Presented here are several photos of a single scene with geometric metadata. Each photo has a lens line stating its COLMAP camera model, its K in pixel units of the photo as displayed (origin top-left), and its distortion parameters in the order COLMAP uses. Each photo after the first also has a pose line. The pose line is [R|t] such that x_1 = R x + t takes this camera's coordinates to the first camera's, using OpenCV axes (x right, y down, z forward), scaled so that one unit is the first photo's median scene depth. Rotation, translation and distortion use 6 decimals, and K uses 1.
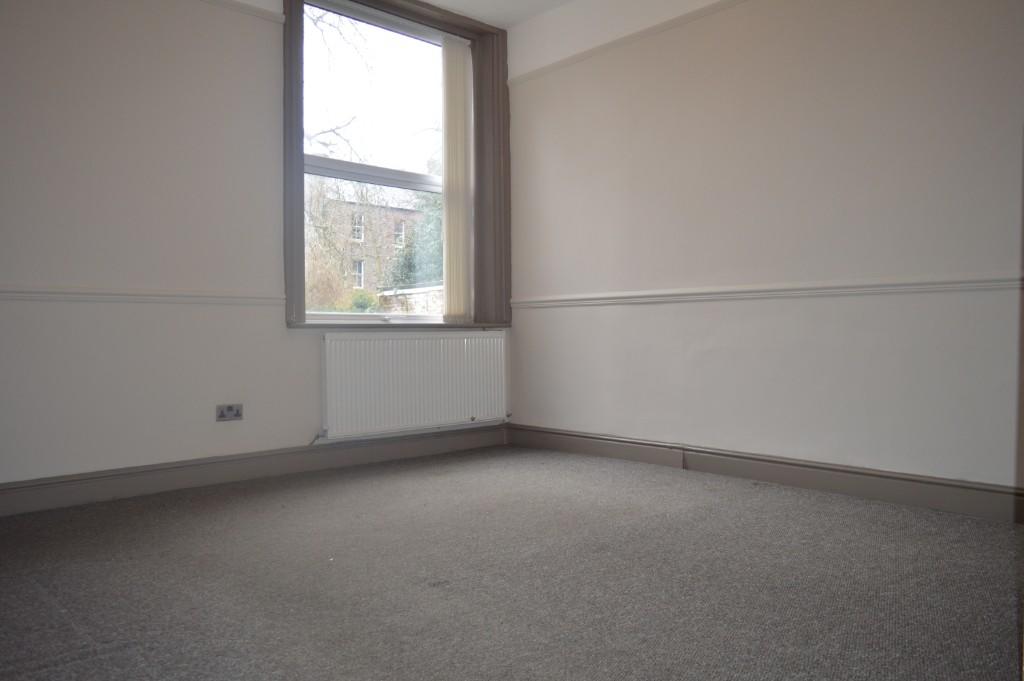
lens RADIAL K [[795.7, 0, 511.6], [0, 795.7, 339.0], [0, 0, 1]] dist [-0.007840, -0.003249]
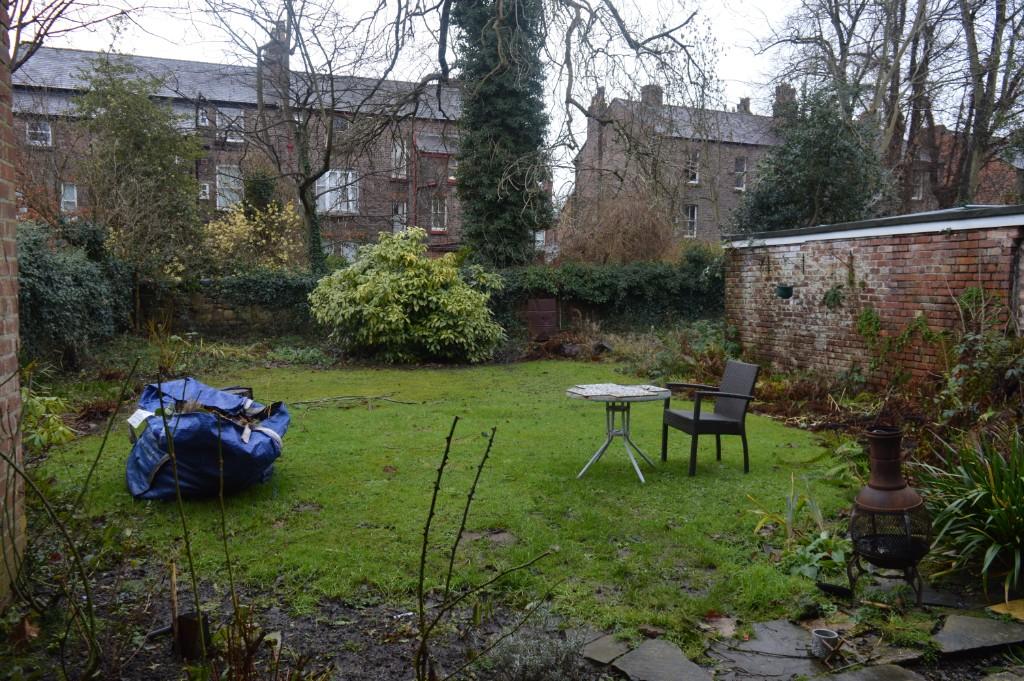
lens RADIAL K [[795.7, 0, 511.8], [0, 795.7, 340.3], [0, 0, 1]] dist [-0.007840, -0.003249]
pose [[0.918623, 0.047172, -0.392308, -0.063857], [-0.021170, 0.997298, 0.070344, -0.019986], [0.394567, -0.056314, 0.917140, 0.300937]]
